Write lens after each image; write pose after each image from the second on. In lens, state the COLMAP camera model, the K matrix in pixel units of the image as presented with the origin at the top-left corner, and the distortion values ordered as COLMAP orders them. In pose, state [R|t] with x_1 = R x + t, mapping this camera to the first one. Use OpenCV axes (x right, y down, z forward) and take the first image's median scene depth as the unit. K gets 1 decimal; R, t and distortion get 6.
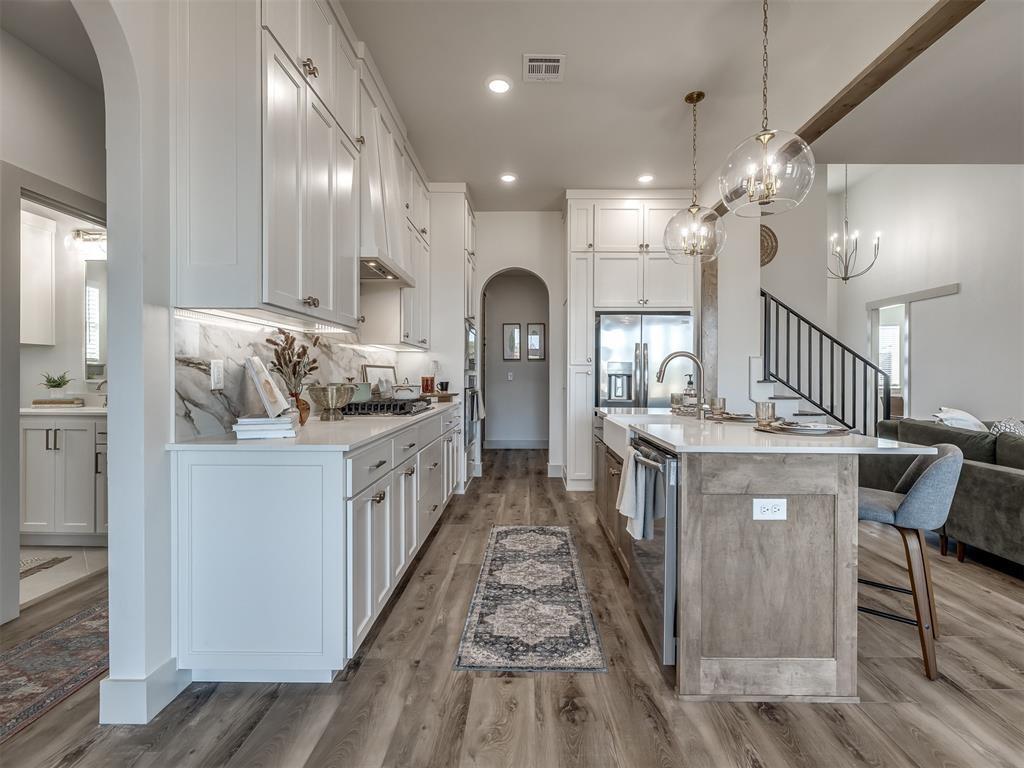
lens RADIAL K [[486.9, 0, 512.2], [0, 486.9, 382.6], [0, 0, 1]] dist [-0.003785, 0.001310]
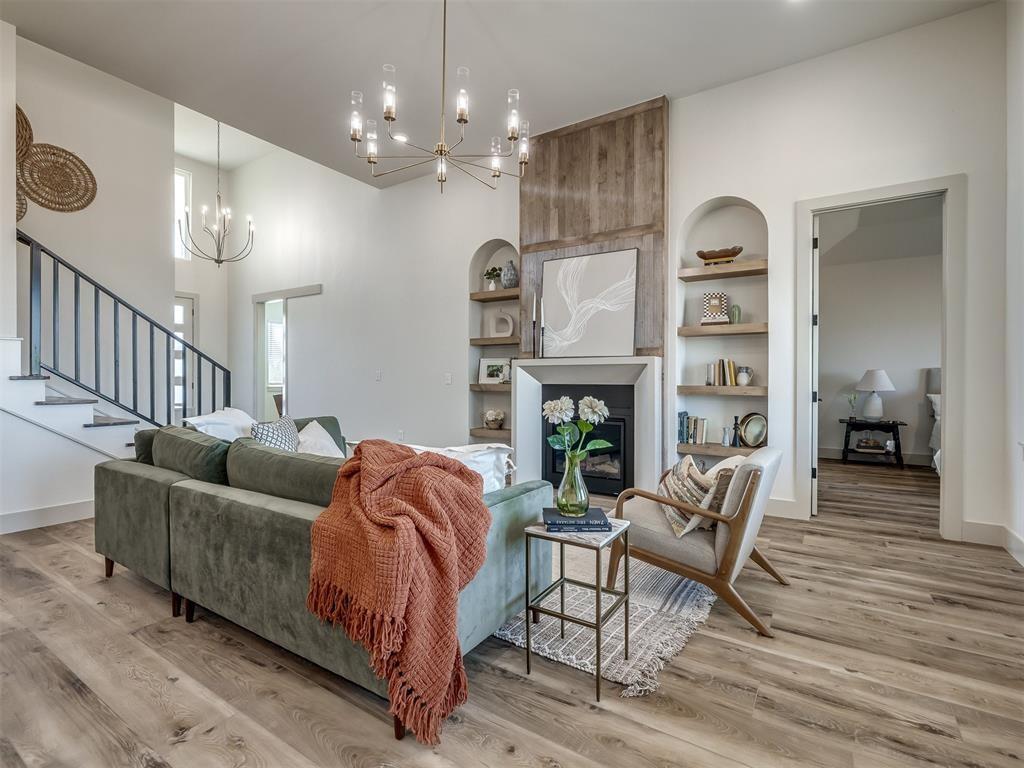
lens RADIAL K [[486.9, 0, 523.2], [0, 486.9, 383.1], [0, 0, 1]] dist [-0.003785, 0.001310]
pose [[0.522719, -0.009754, 0.852449, 0.639724], [0.008472, 0.999945, 0.006247, 0.013358], [-0.852463, 0.003956, 0.522772, 0.212665]]
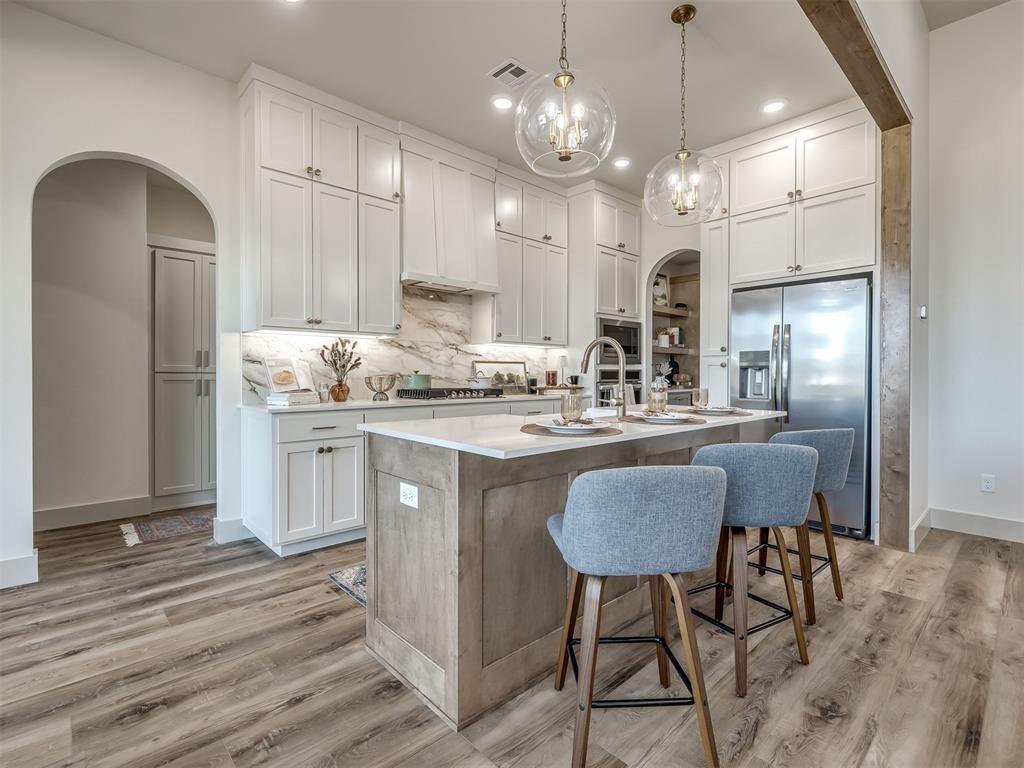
lens RADIAL K [[486.9, 0, 507.4], [0, 486.9, 381.2], [0, 0, 1]] dist [-0.003785, 0.001310]
pose [[0.686301, 0.006429, -0.727289, 0.894644], [-0.004872, 0.999979, 0.004242, 0.012496], [0.727301, 0.000632, 0.686318, 0.292914]]
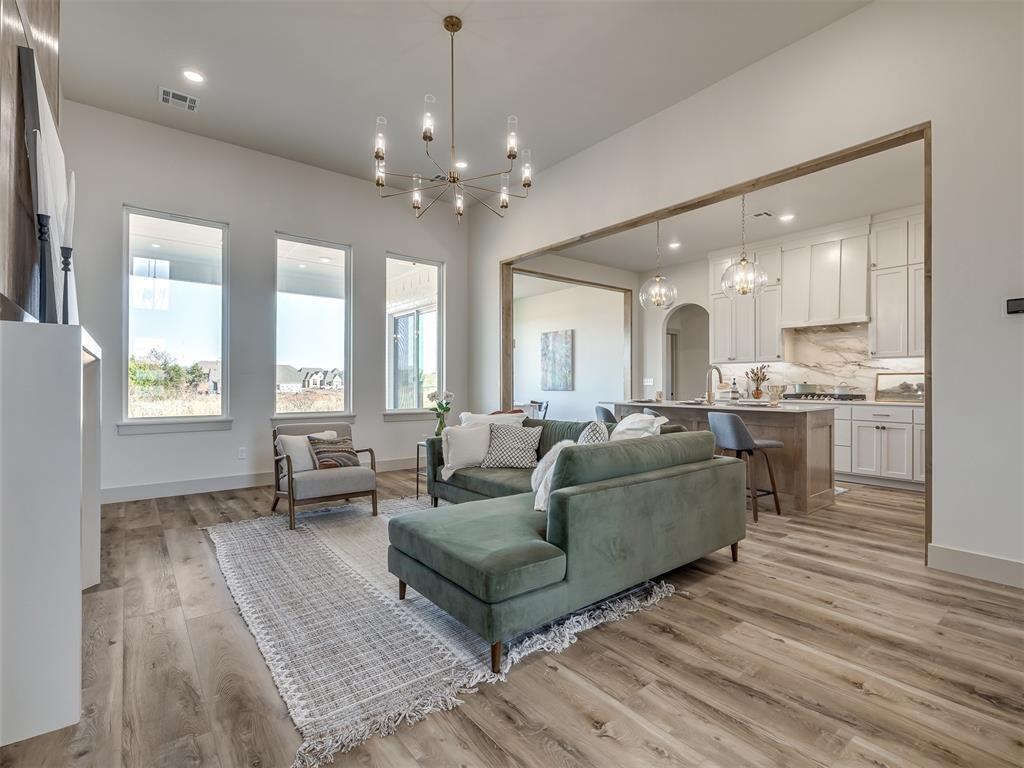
lens RADIAL K [[486.9, 0, 515.3], [0, 486.9, 382.6], [0, 0, 1]] dist [-0.003785, 0.001310]
pose [[-0.771823, -0.005771, -0.635811, 2.156833], [-0.009851, 0.999947, 0.002882, -0.001330], [0.635761, 0.008488, -0.771839, 2.015131]]
